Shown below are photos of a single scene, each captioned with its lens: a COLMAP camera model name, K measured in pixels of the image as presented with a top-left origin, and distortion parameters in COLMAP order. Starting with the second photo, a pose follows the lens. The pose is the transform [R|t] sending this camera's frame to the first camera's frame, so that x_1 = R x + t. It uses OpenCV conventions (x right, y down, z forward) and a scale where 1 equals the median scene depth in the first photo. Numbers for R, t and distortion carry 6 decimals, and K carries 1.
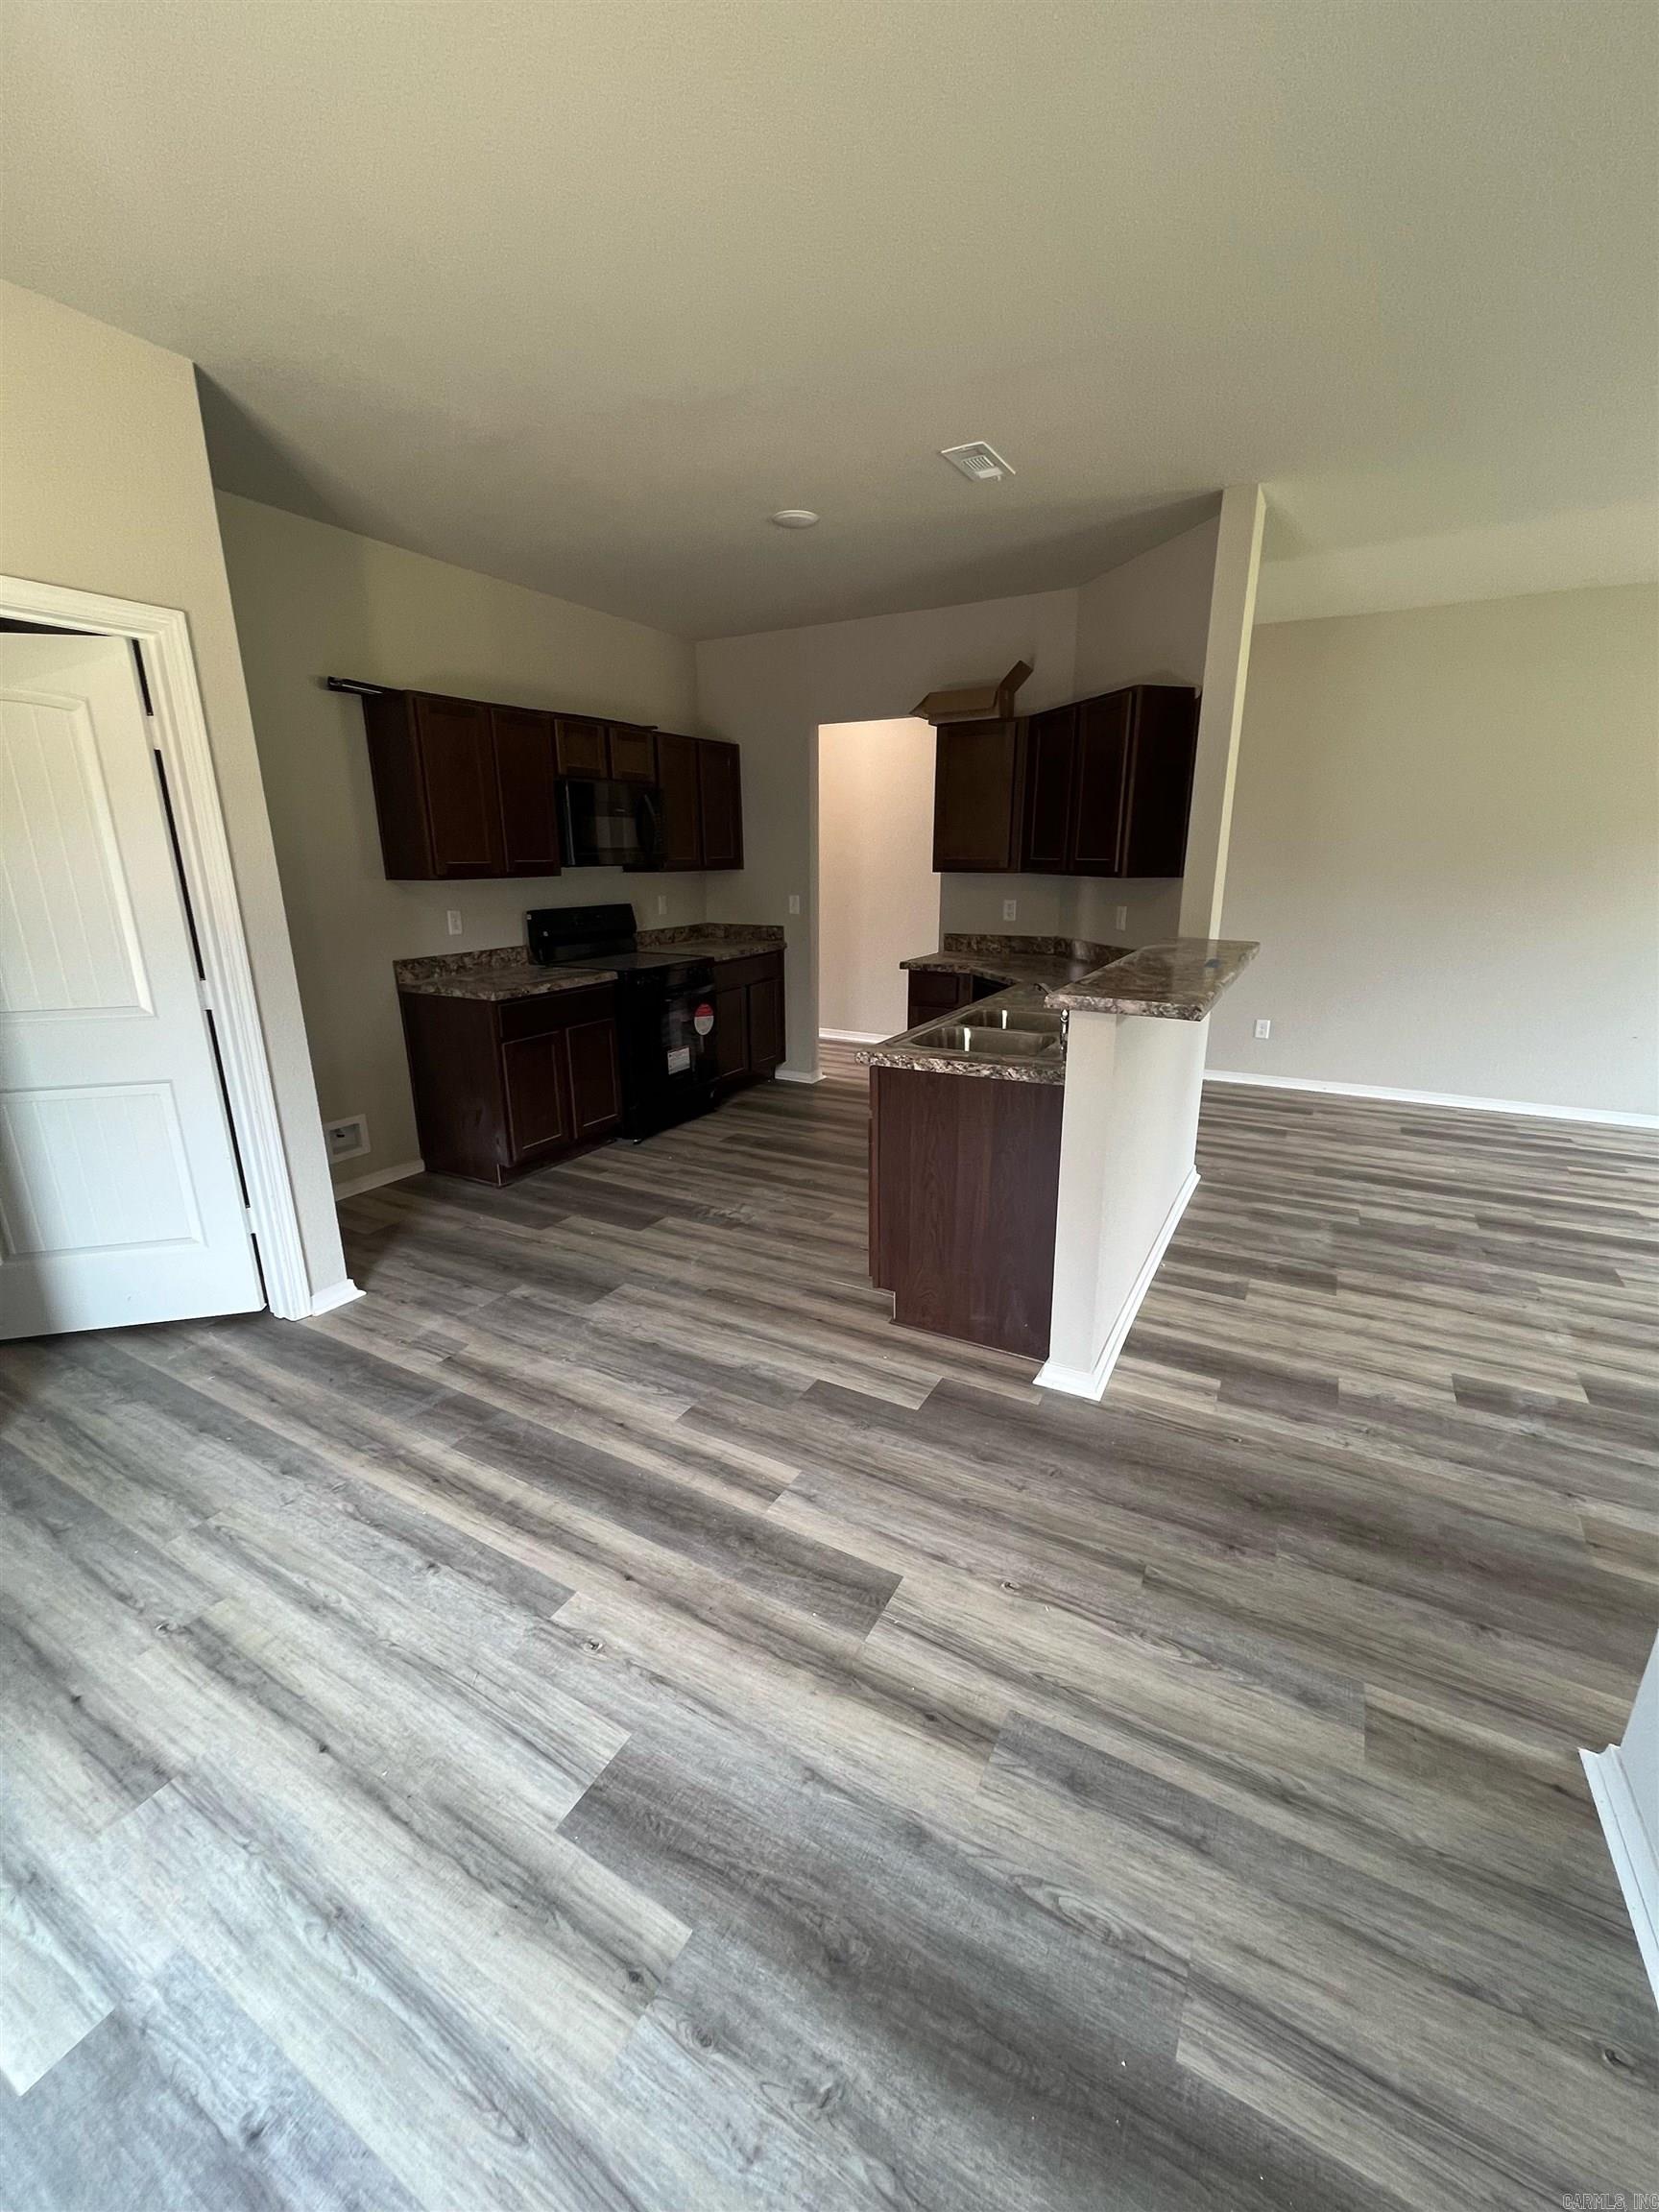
lens RADIAL K [[893.0, 0, 831.0], [0, 893.0, 1120.1], [0, 0, 1]] dist [0.003519, 0.000227]
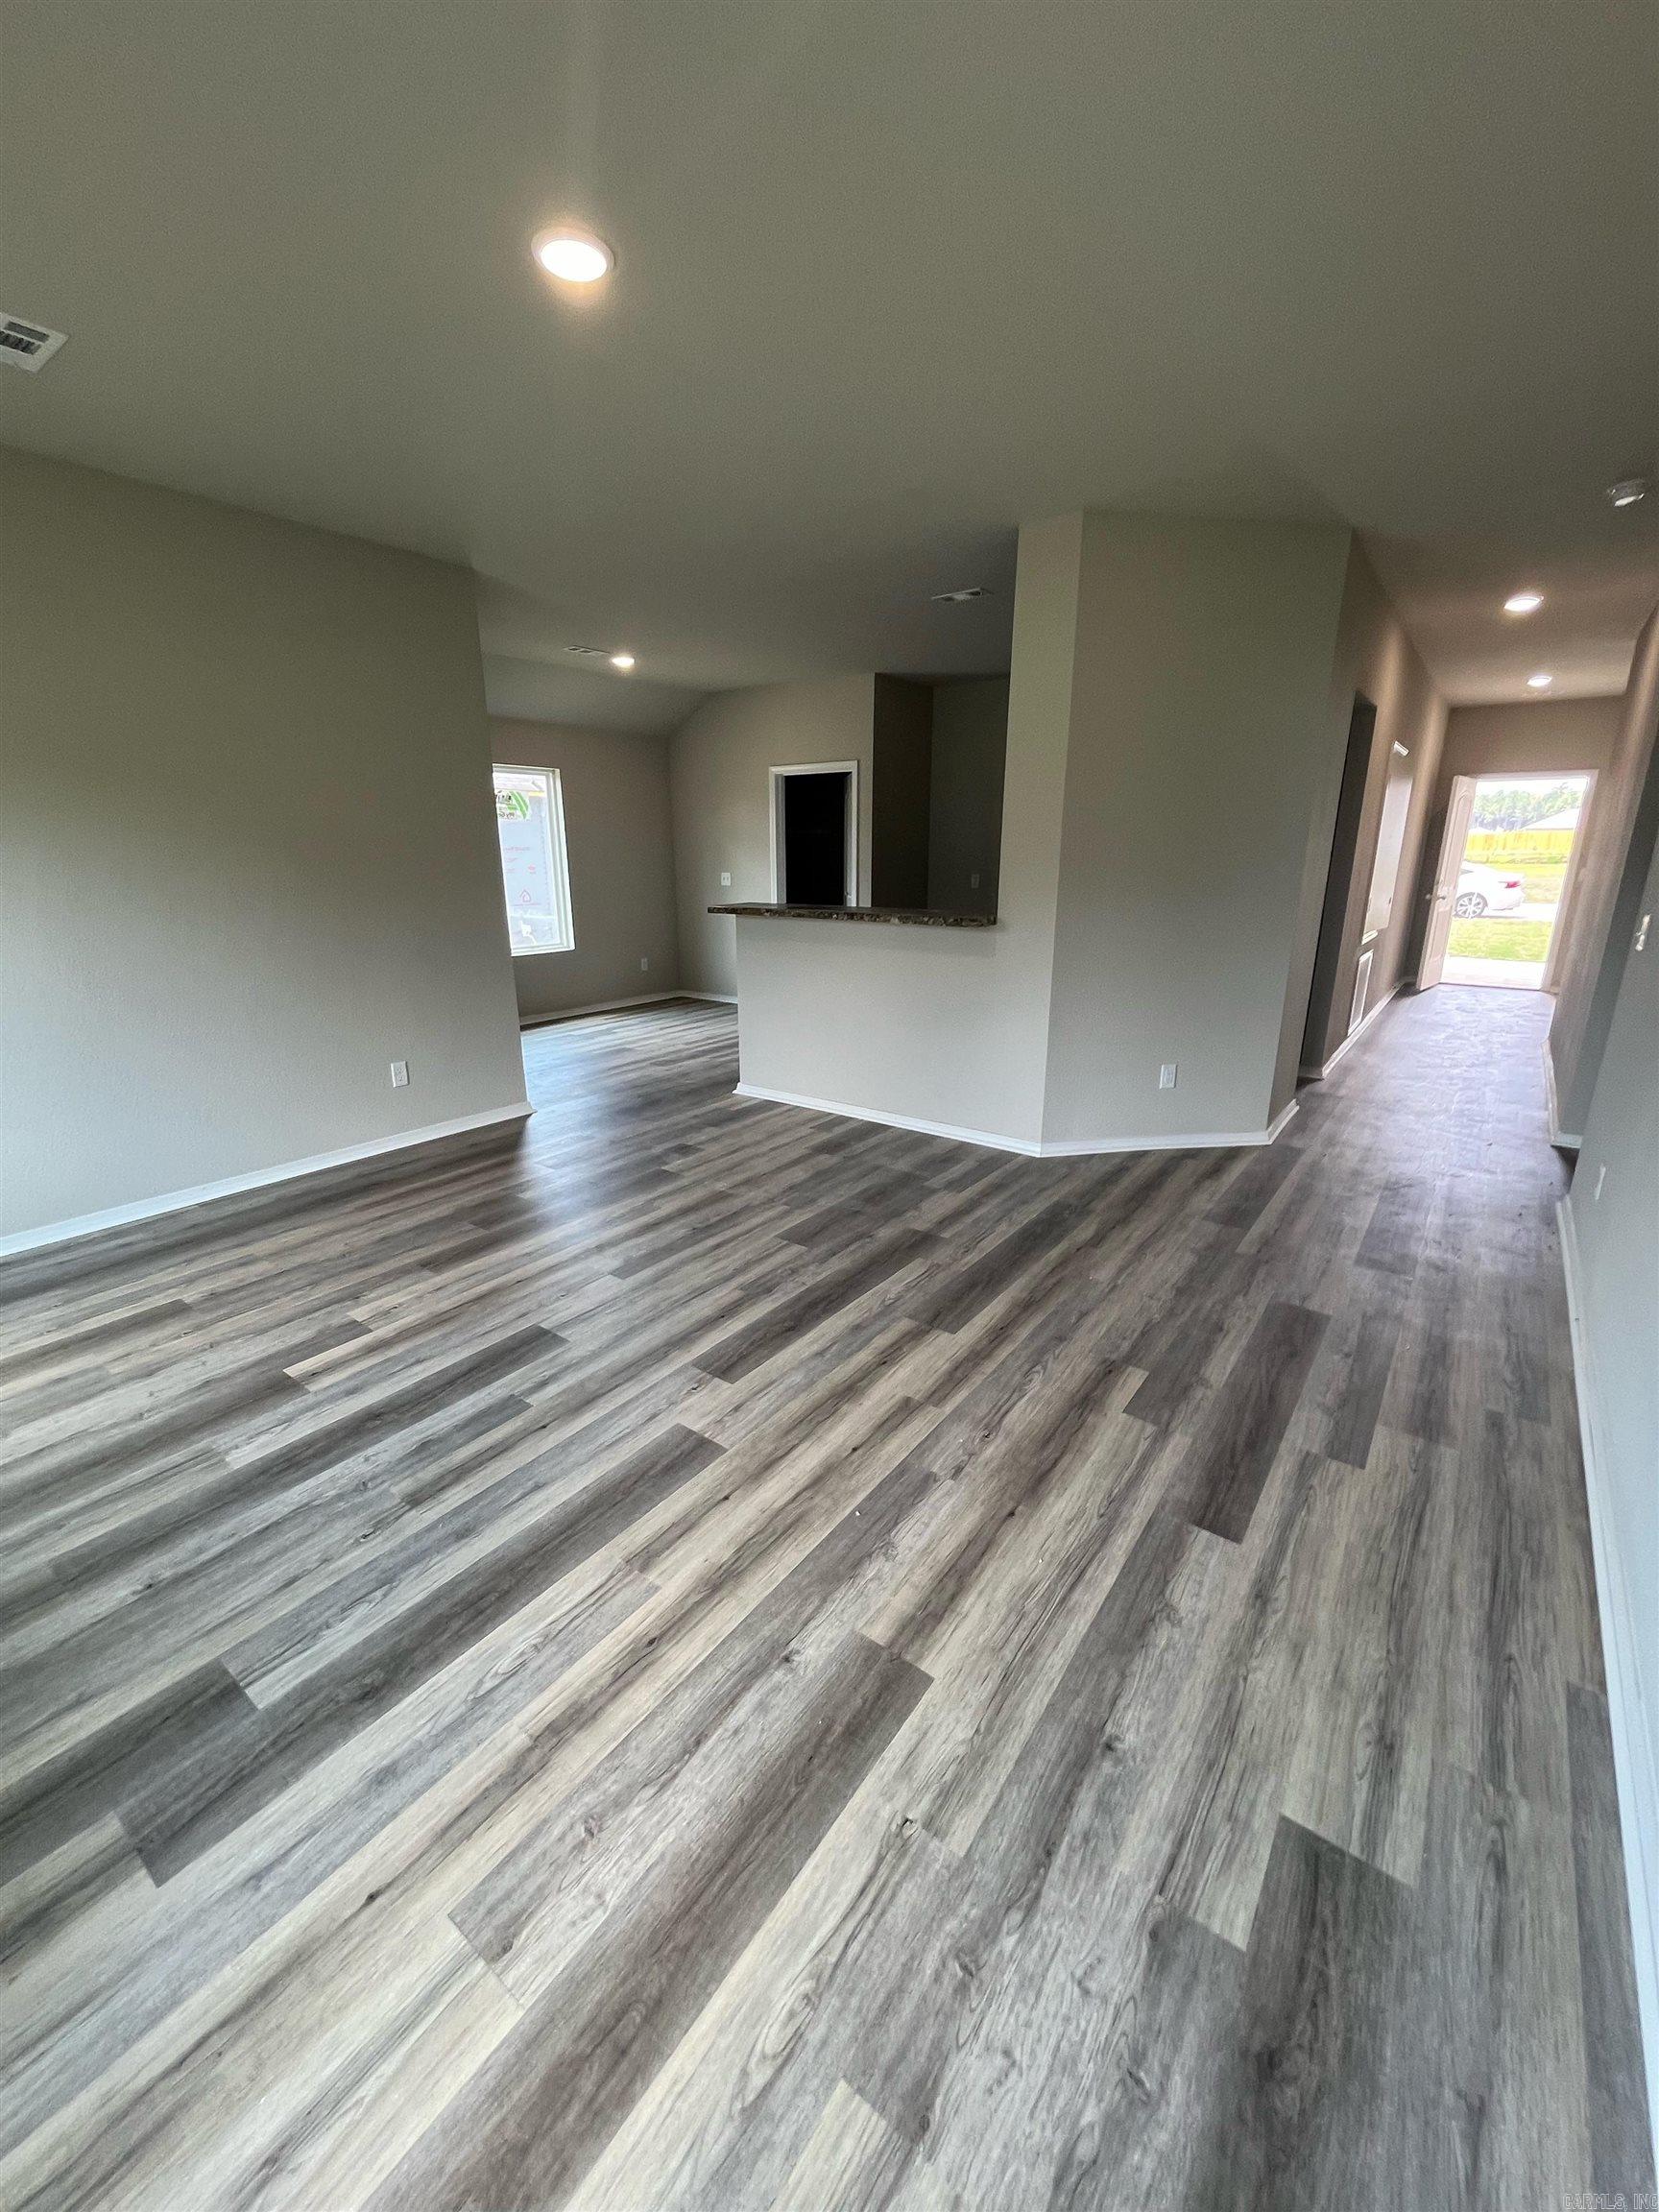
lens RADIAL K [[893.0, 0, 832.2], [0, 893.0, 1097.0], [0, 0, 1]] dist [0.003519, 0.000227]
pose [[-0.128054, 0.278397, -0.951892, 1.789378], [-0.277433, 0.911420, 0.303882, -0.313728], [0.952173, 0.302999, -0.039475, 1.000261]]
